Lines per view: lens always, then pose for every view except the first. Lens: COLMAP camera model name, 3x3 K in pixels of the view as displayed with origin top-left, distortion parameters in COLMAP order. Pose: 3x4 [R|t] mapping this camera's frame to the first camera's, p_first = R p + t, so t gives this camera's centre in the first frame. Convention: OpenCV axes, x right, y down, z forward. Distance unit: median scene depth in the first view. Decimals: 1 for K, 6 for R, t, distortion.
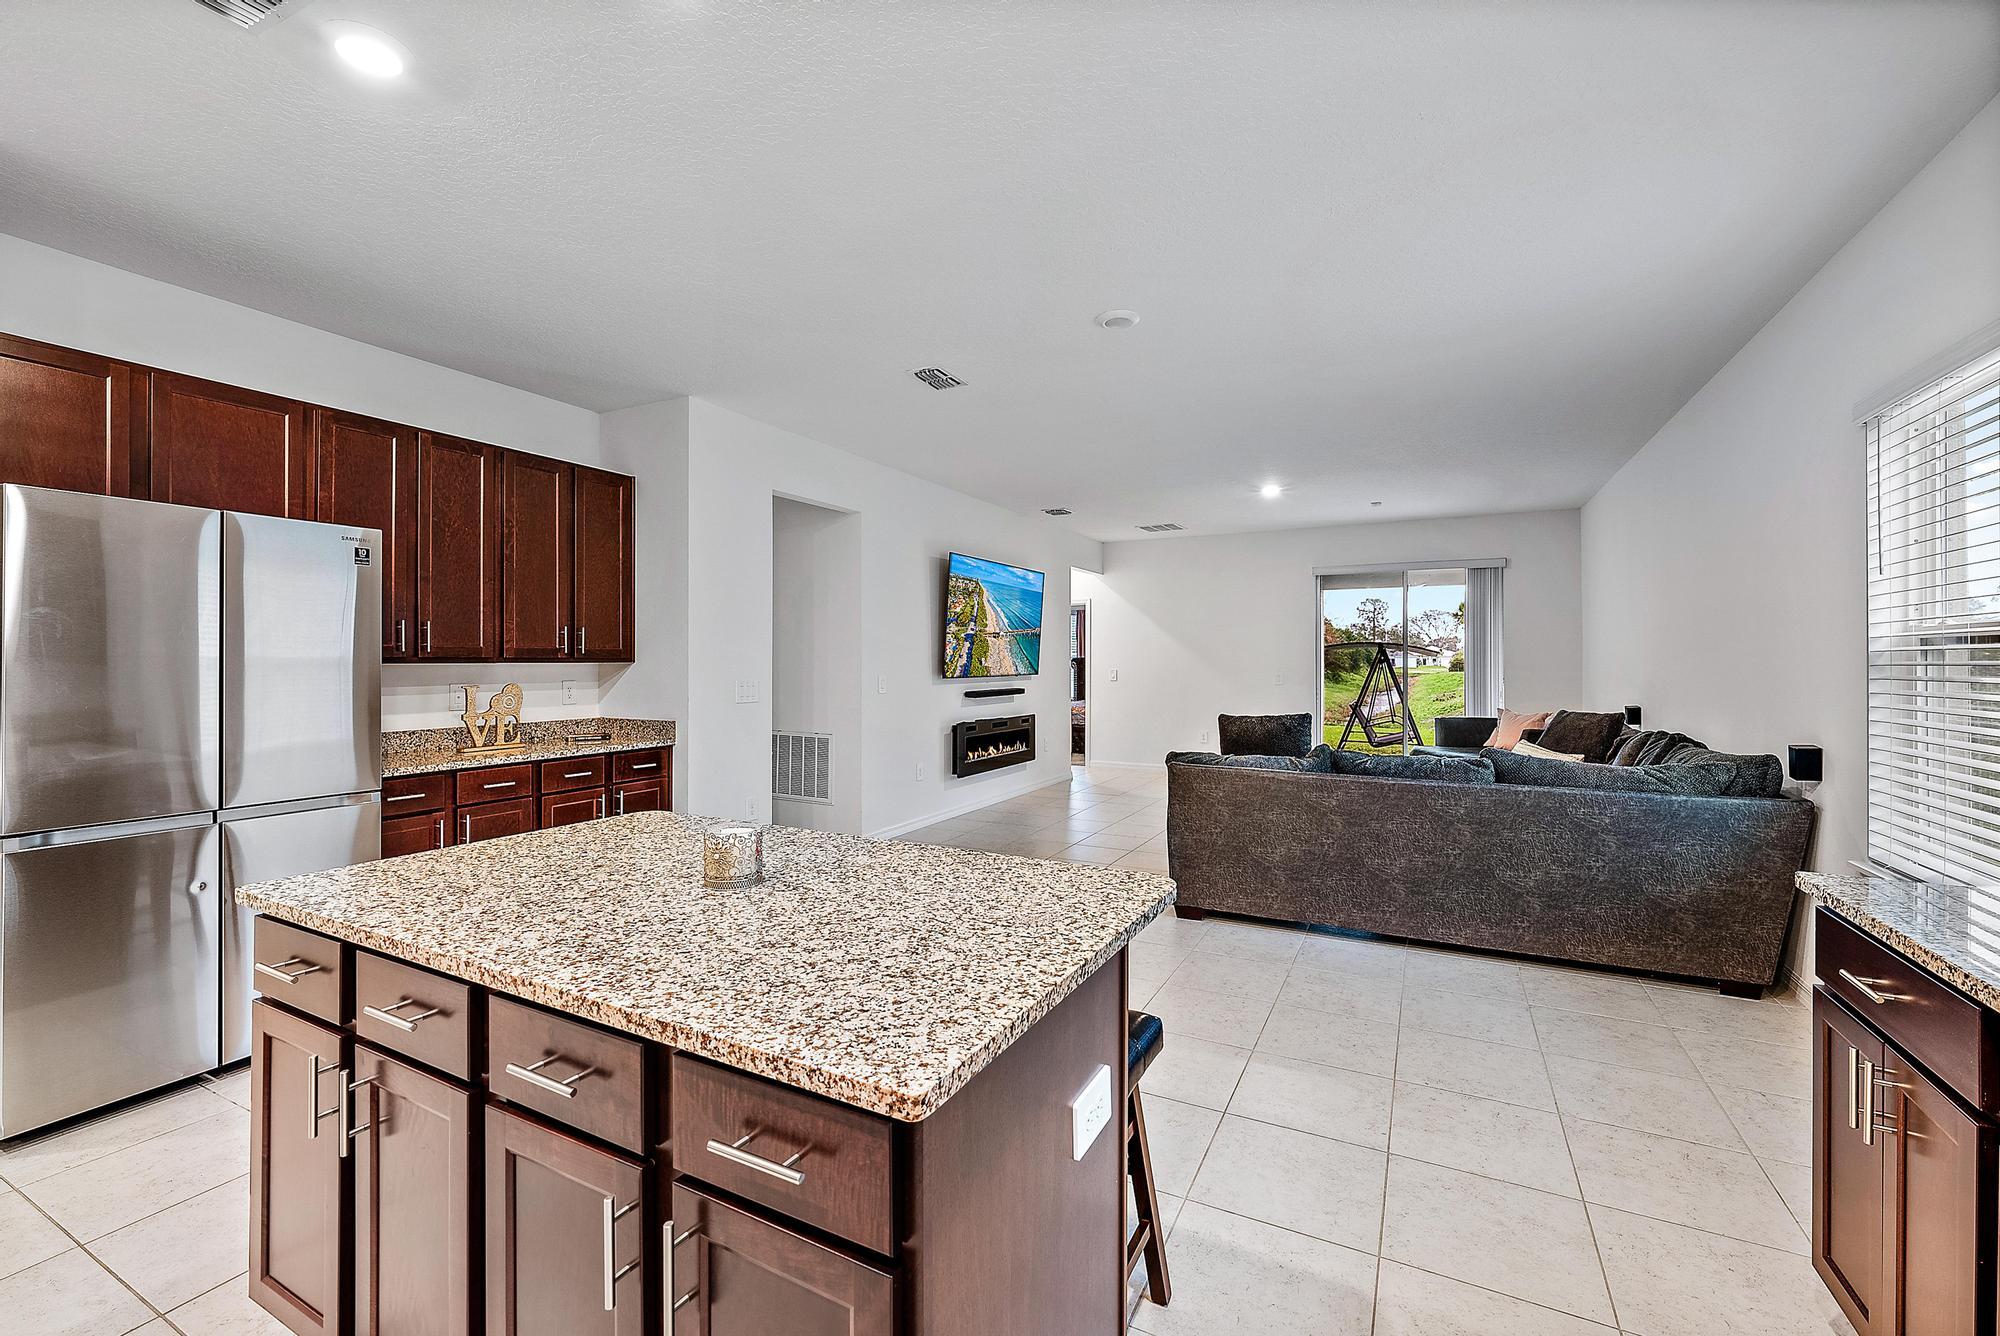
lens RADIAL K [[827.2, 0, 1001.5], [0, 827.2, 663.0], [0, 0, 1]] dist [-0.000002, 0.000040]
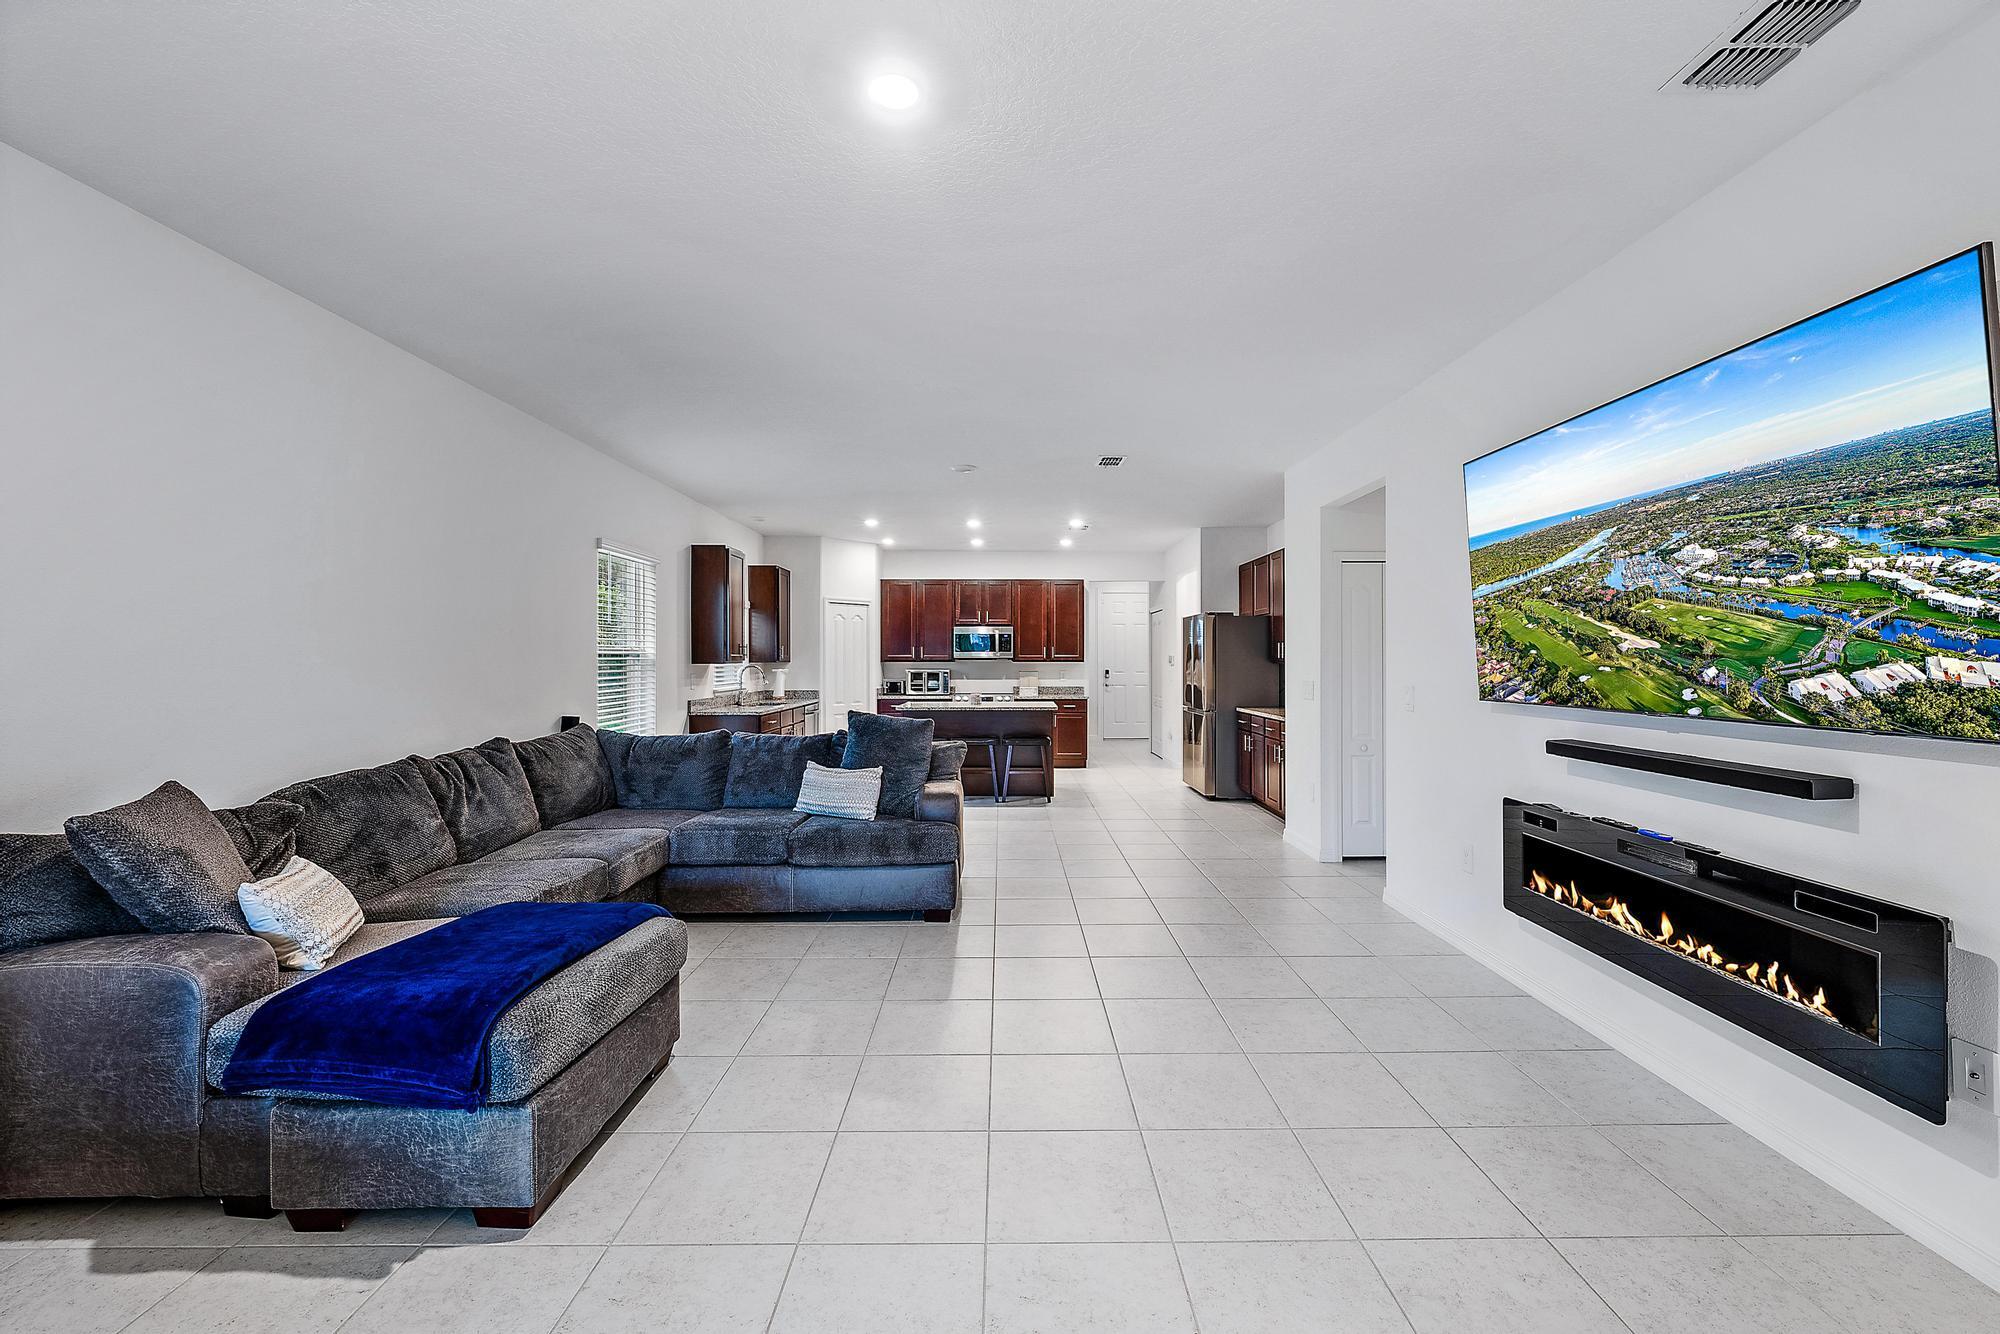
lens RADIAL K [[827.2, 0, 1001.5], [0, 827.2, 662.0], [0, 0, 1]] dist [-0.000002, 0.000040]
pose [[-0.885530, 0.000204, -0.464582, 0.421326], [0.001054, 0.999998, -0.001572, -0.006097], [0.464581, -0.001882, -0.885529, 1.251948]]
